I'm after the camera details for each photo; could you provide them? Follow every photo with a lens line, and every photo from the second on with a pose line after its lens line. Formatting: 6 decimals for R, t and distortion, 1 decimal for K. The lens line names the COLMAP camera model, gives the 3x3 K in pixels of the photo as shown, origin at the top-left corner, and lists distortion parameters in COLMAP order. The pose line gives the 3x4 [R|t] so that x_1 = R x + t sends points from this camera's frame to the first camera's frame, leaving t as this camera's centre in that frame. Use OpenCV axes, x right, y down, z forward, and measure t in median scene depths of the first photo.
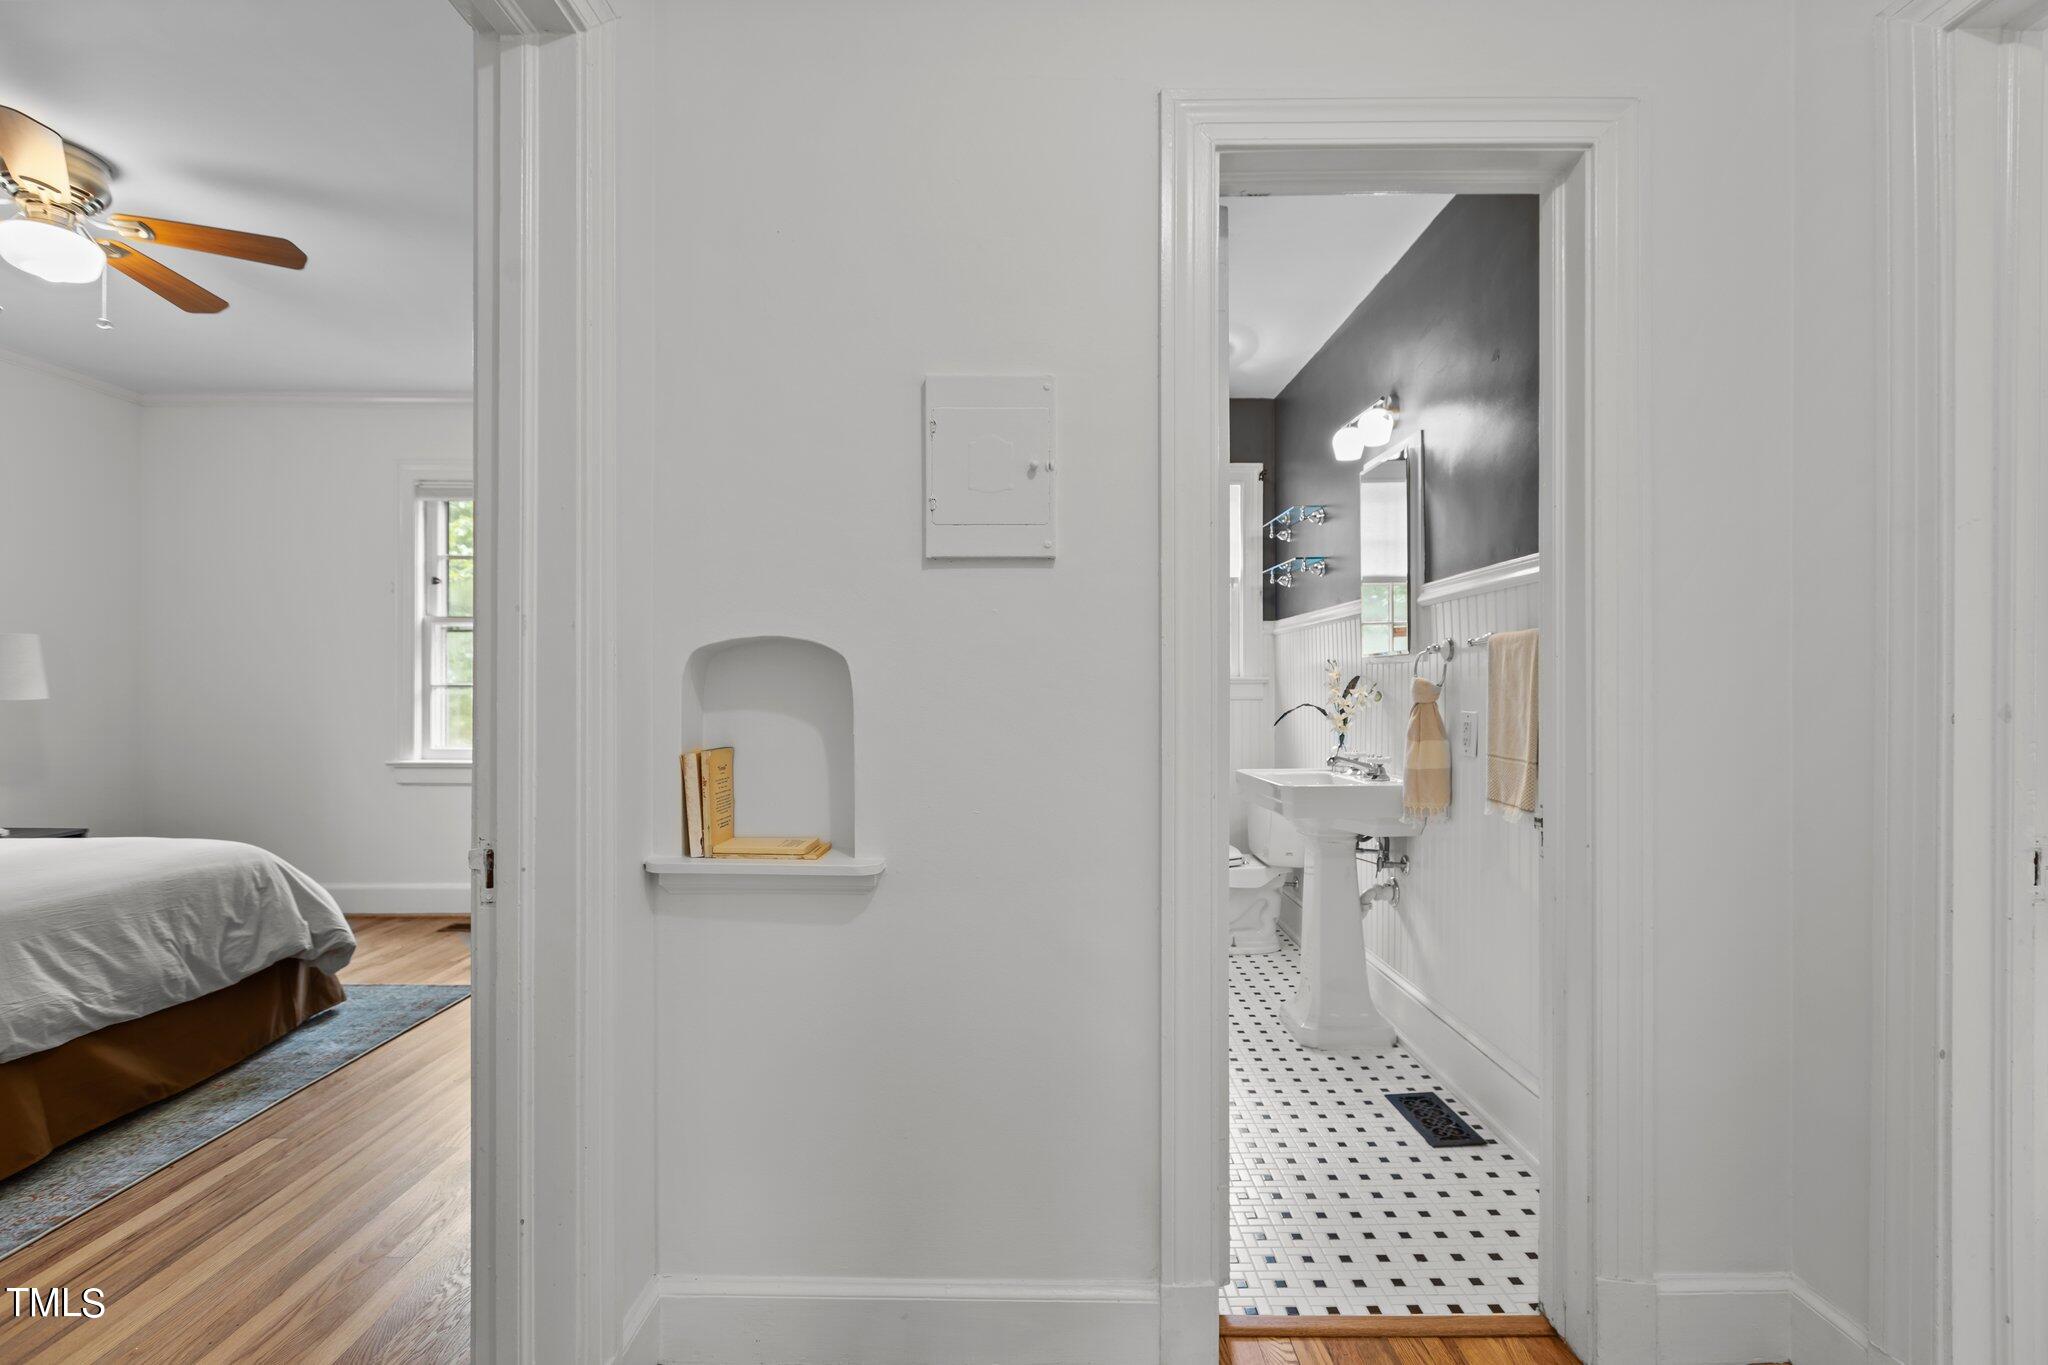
lens RADIAL K [[927.2, 0, 1037.2], [0, 927.2, 688.4], [0, 0, 1]] dist [0.008302, -0.002258]
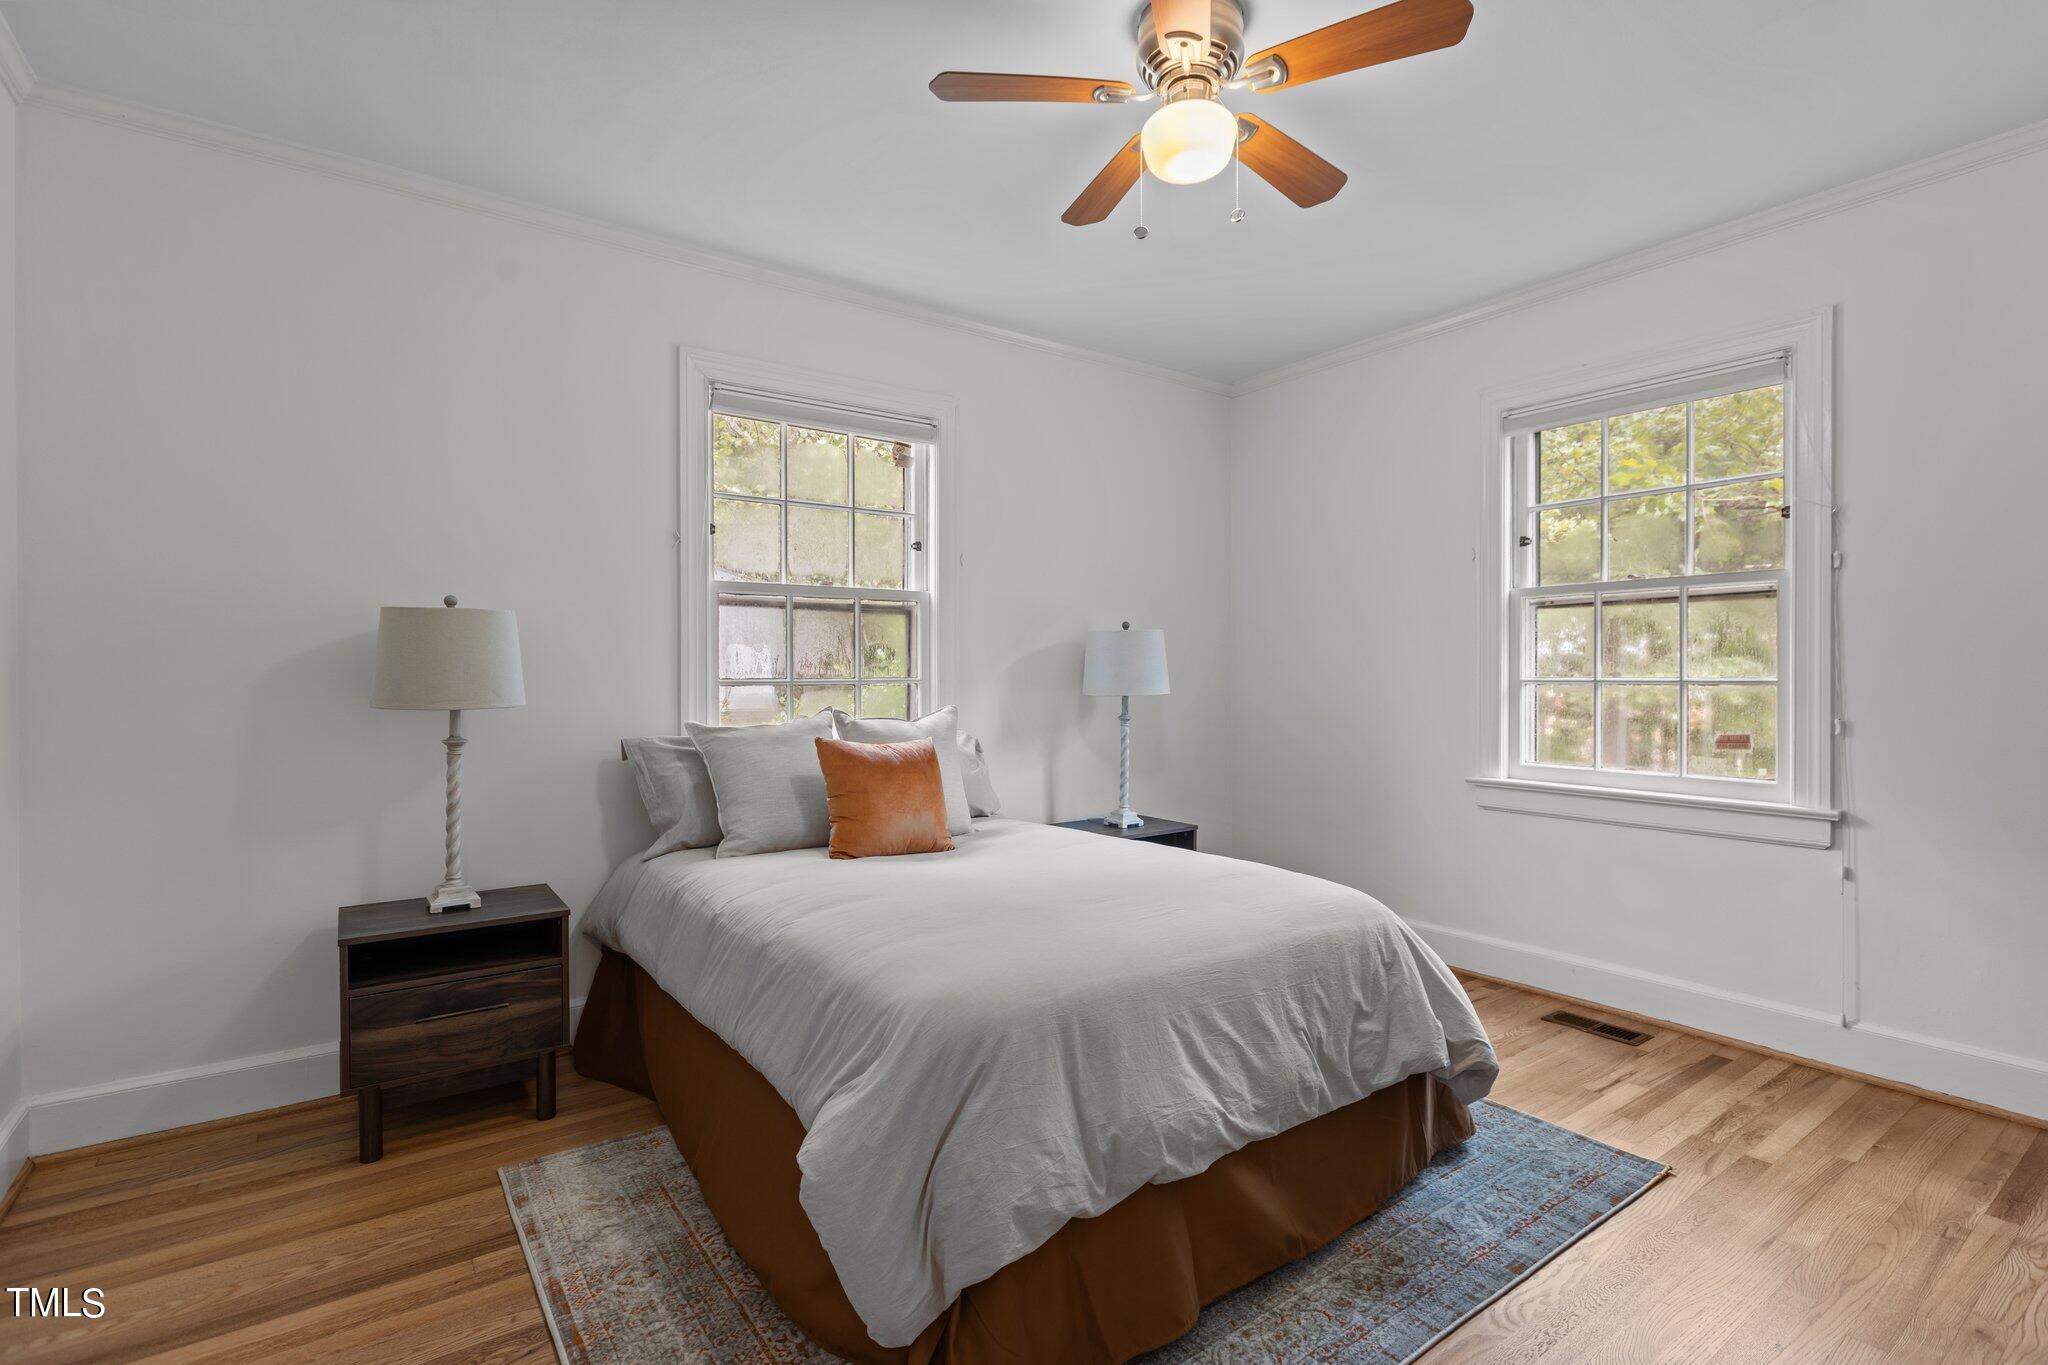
lens RADIAL K [[953.9, 0, 1036.1], [0, 953.9, 688.6], [0, 0, 1]] dist [-0.002500, -0.000089]
pose [[0.597475, 0.004262, -0.801876, -0.425528], [0.001101, 0.999981, 0.006135, -0.003039], [0.801886, -0.004548, 0.597459, 0.360040]]
